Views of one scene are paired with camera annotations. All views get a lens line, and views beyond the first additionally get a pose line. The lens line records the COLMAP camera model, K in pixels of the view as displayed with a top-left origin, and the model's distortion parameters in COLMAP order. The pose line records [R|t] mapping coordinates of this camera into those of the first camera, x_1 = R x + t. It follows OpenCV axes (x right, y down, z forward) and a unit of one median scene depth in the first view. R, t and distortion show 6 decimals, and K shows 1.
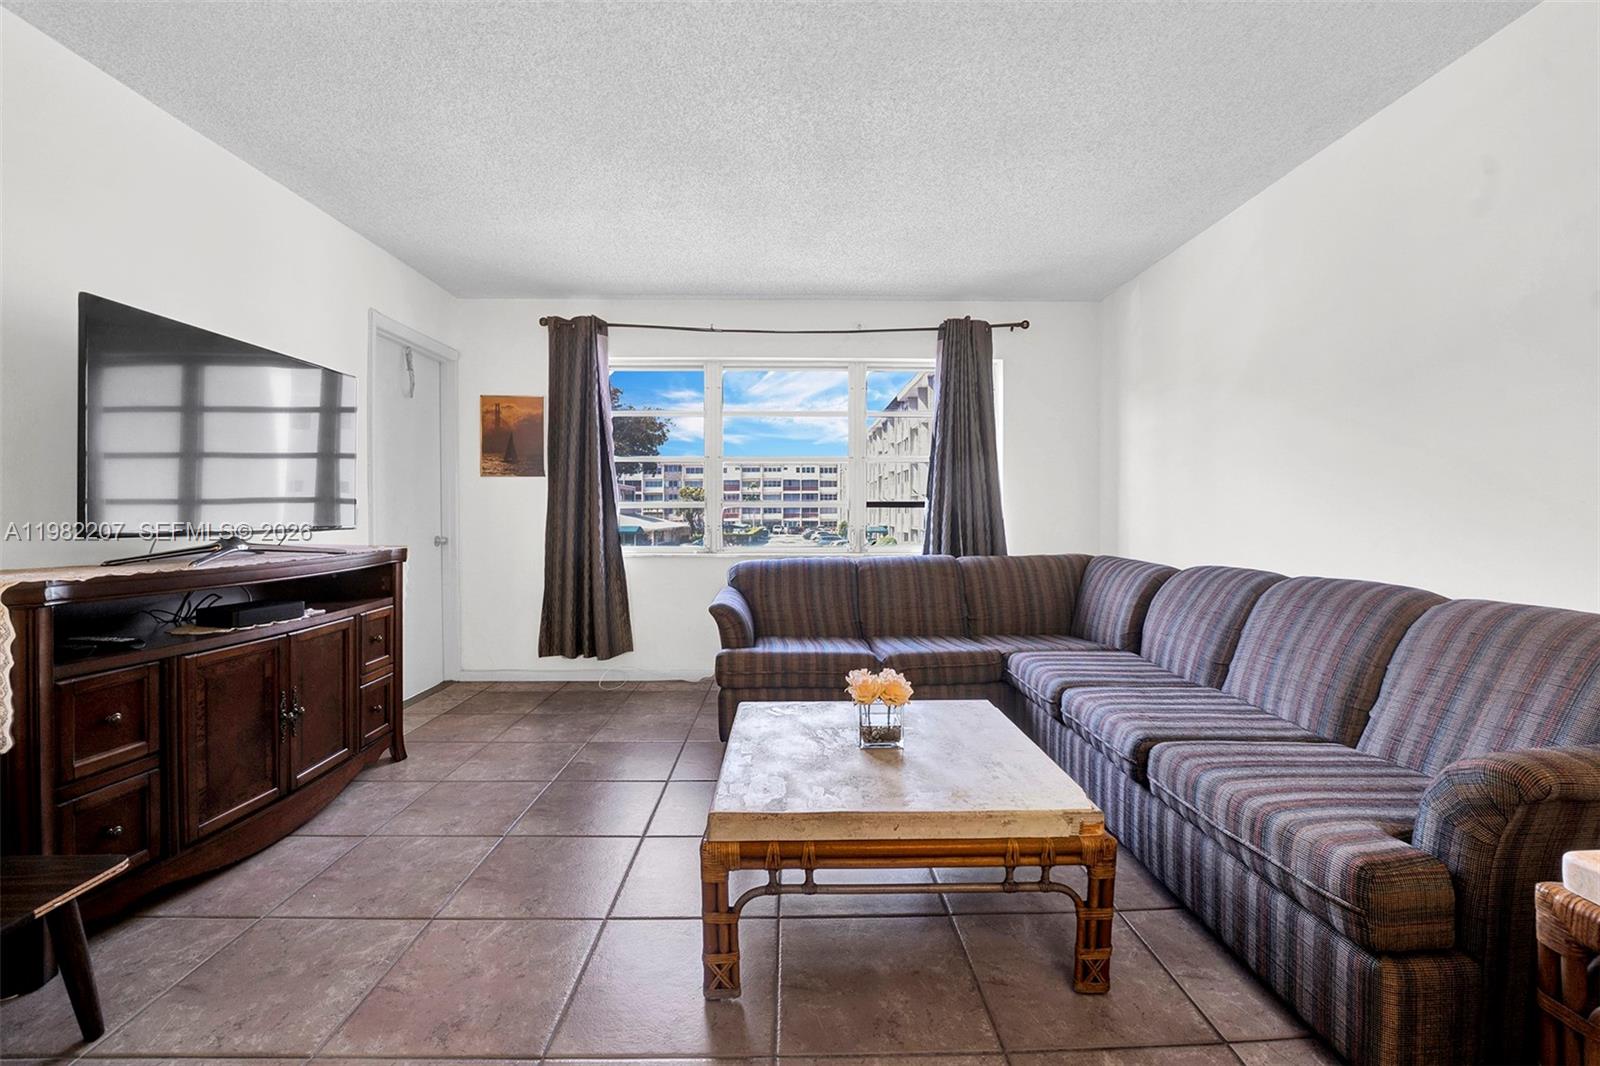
lens RADIAL K [[670.4, 0, 763.5], [0, 670.4, 506.6], [0, 0, 1]] dist [-0.019191, 0.001539]
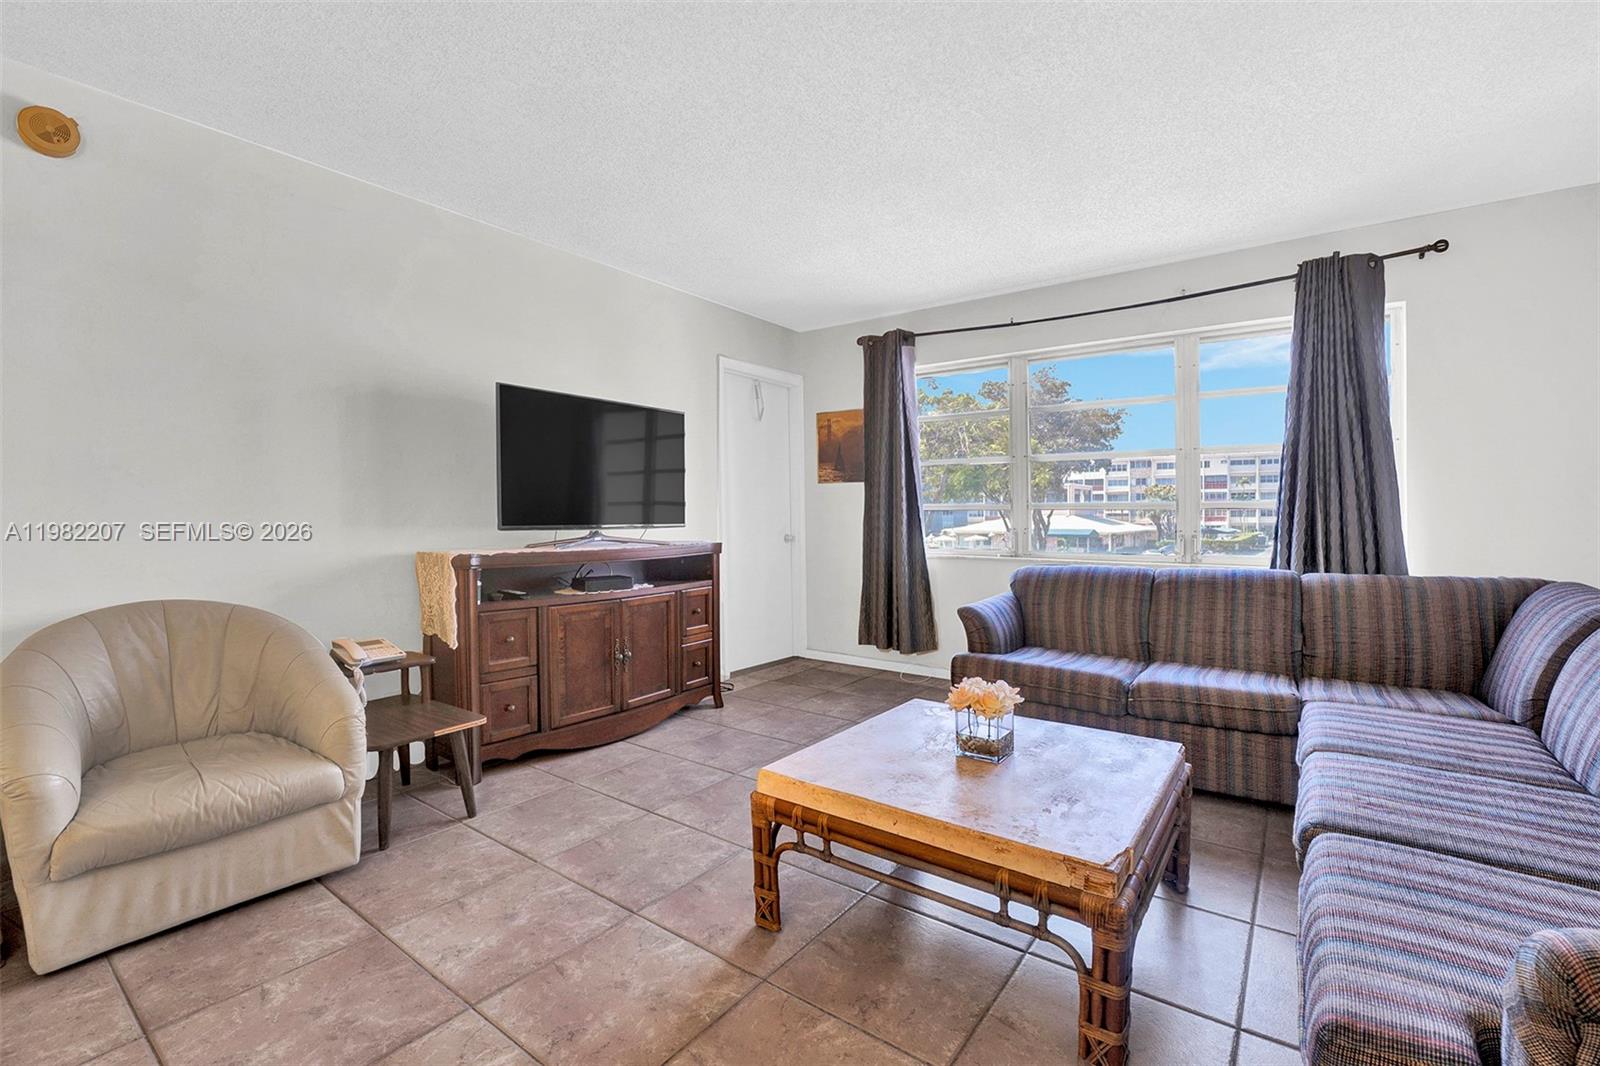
lens RADIAL K [[670.4, 0, 767.5], [0, 670.4, 516.3], [0, 0, 1]] dist [-0.019191, 0.001539]
pose [[0.797264, 0.002481, -0.603626, 0.312244], [0.004784, 0.999934, 0.010428, -0.000873], [0.603612, -0.011201, 0.797200, 0.032730]]
